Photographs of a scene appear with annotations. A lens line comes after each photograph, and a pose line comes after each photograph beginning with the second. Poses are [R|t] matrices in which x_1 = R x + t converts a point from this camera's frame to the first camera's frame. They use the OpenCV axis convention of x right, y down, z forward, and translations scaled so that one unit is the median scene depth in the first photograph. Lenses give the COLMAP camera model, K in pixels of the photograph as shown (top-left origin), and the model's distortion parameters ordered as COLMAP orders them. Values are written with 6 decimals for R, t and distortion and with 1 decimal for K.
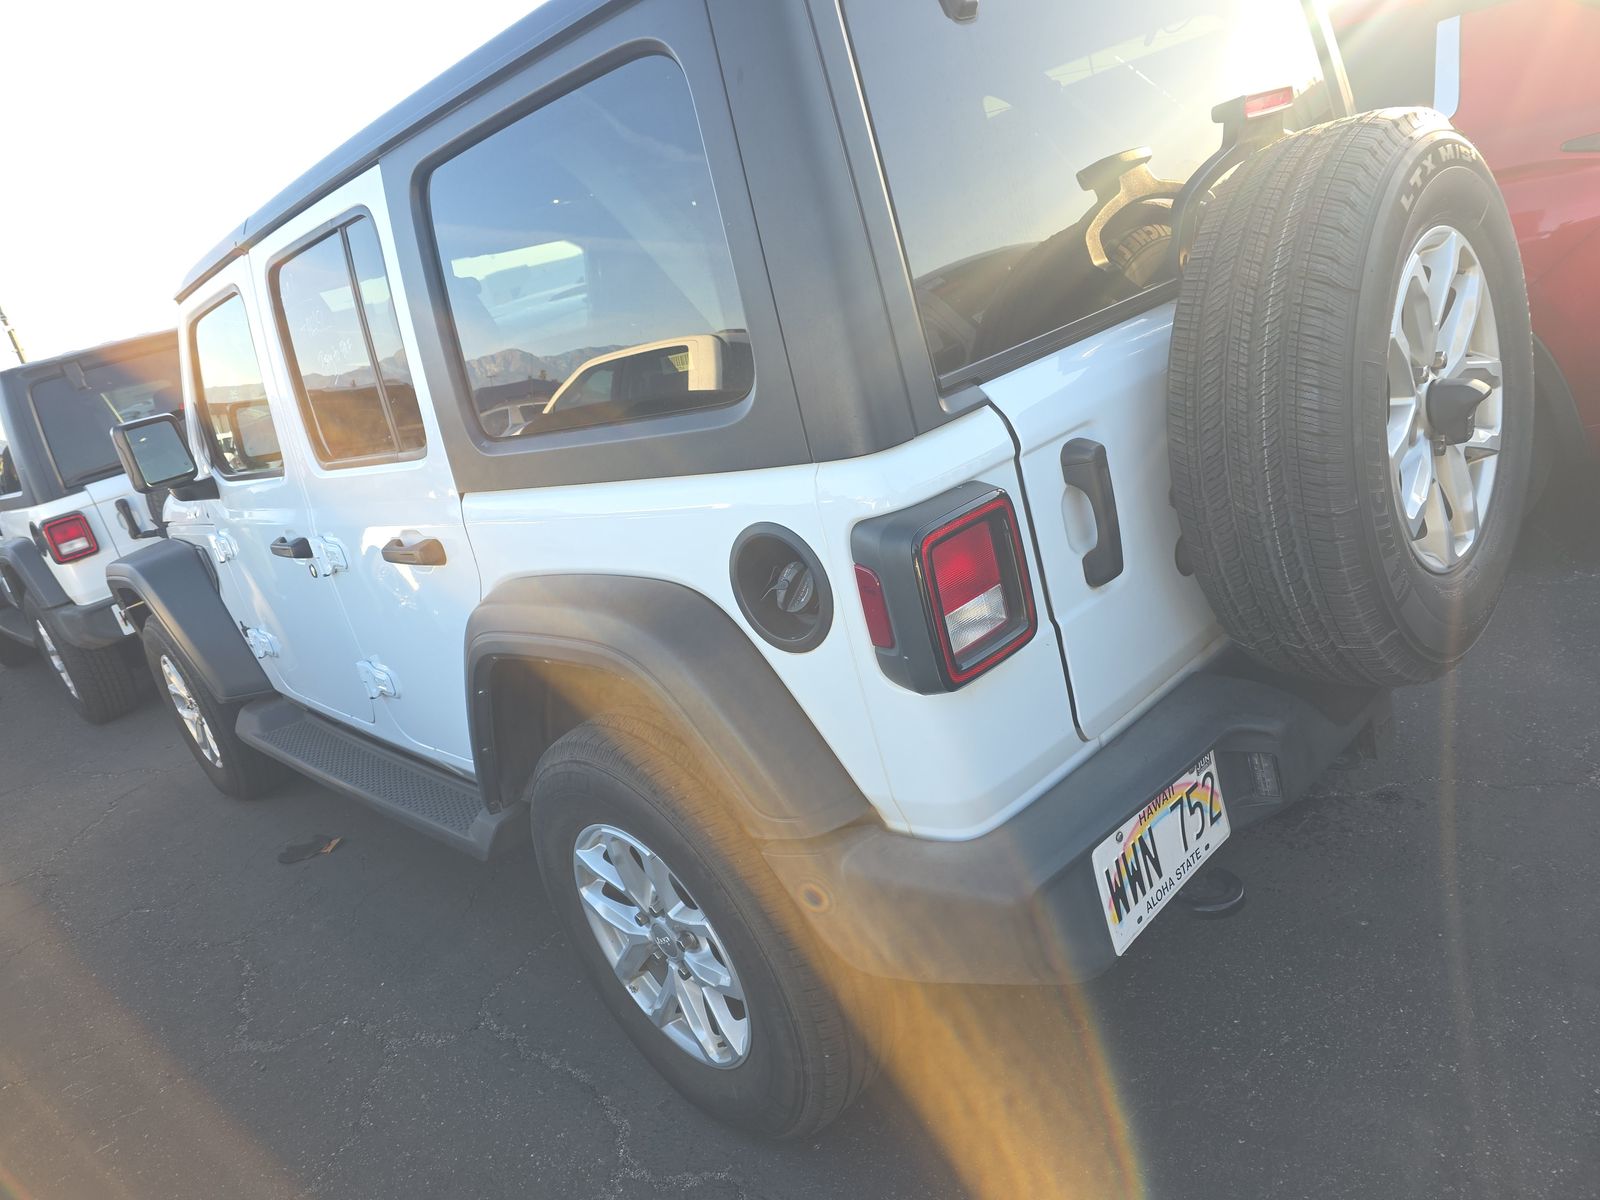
lens RADIAL K [[1061.1, 0, 837.0], [0, 1061.1, 602.5], [0, 0, 1]] dist [0.053499, -0.061657]
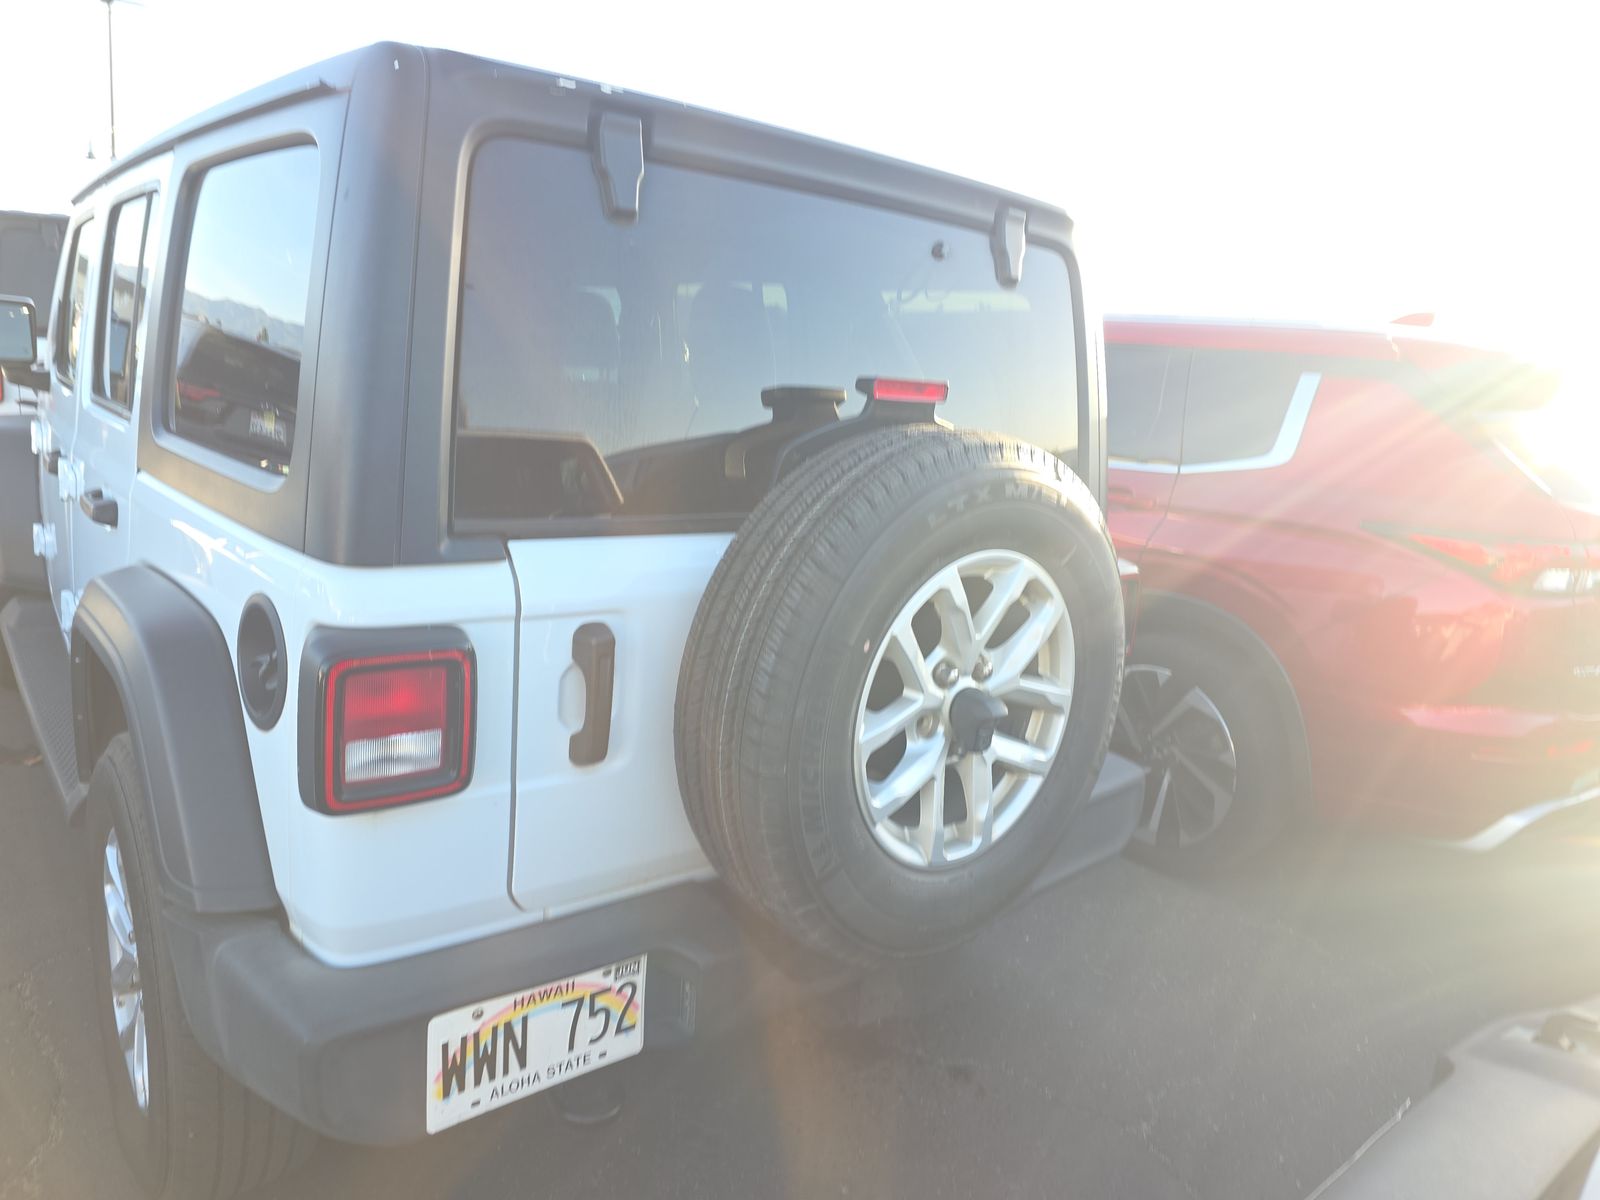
lens RADIAL K [[1061.1, 0, 837.0], [0, 1061.1, 602.5], [0, 0, 1]] dist [0.053499, -0.061657]
pose [[0.939275, 0.343069, 0.008112, 0.427390], [-0.340369, 0.934374, -0.105332, -0.141572], [-0.043715, 0.096174, 0.994404, -0.037326]]
